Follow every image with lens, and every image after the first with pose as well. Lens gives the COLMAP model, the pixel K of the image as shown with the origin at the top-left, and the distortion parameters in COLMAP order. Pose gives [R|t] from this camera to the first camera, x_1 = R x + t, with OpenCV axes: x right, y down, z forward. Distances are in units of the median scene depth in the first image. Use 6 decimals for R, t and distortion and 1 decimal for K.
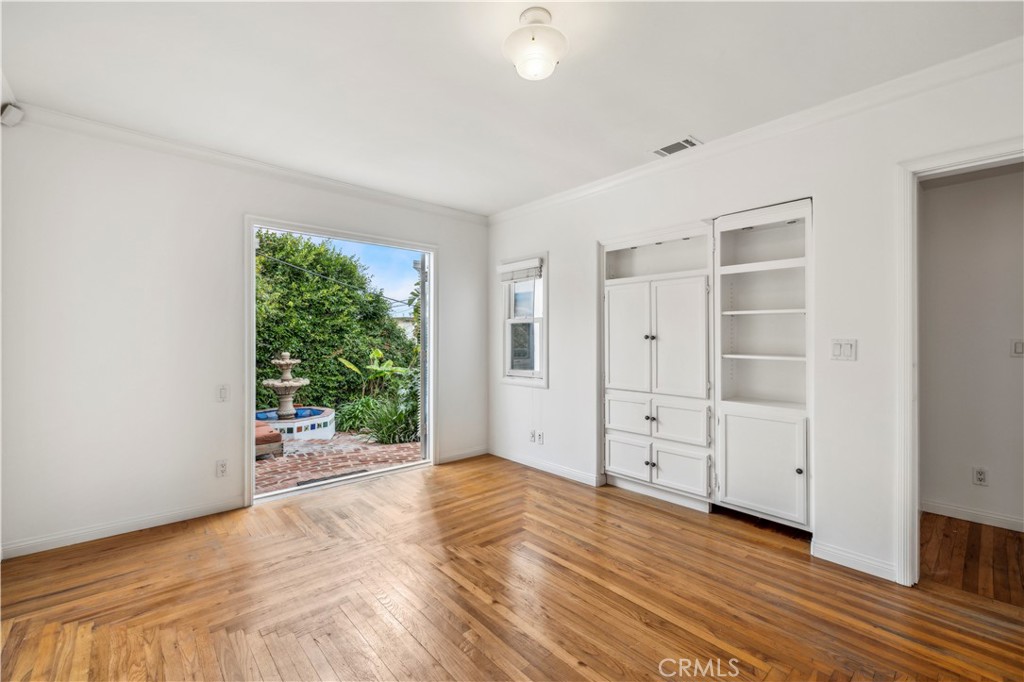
lens RADIAL K [[433.6, 0, 511.1], [0, 433.6, 338.9], [0, 0, 1]] dist [-0.001144, -0.000065]
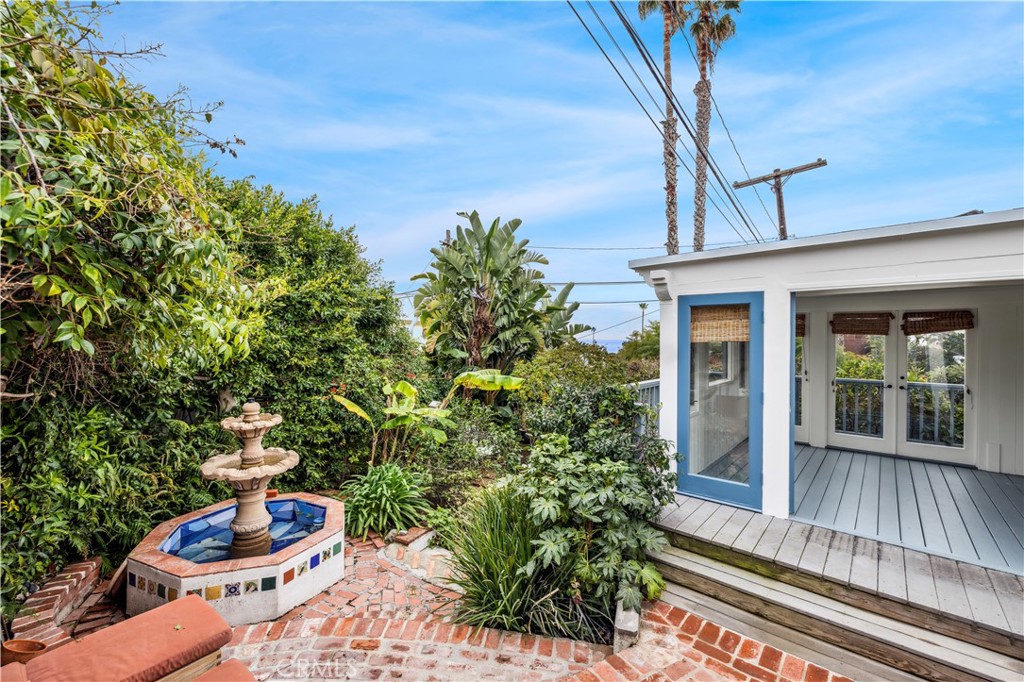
lens RADIAL K [[433.6, 0, 512.6], [0, 433.6, 339.7], [0, 0, 1]] dist [-0.001144, -0.000065]
pose [[0.991879, 0.006231, 0.127033, -0.228638], [-0.006516, 0.999977, 0.001835, -0.035220], [-0.127019, -0.002648, 0.991897, 0.374728]]
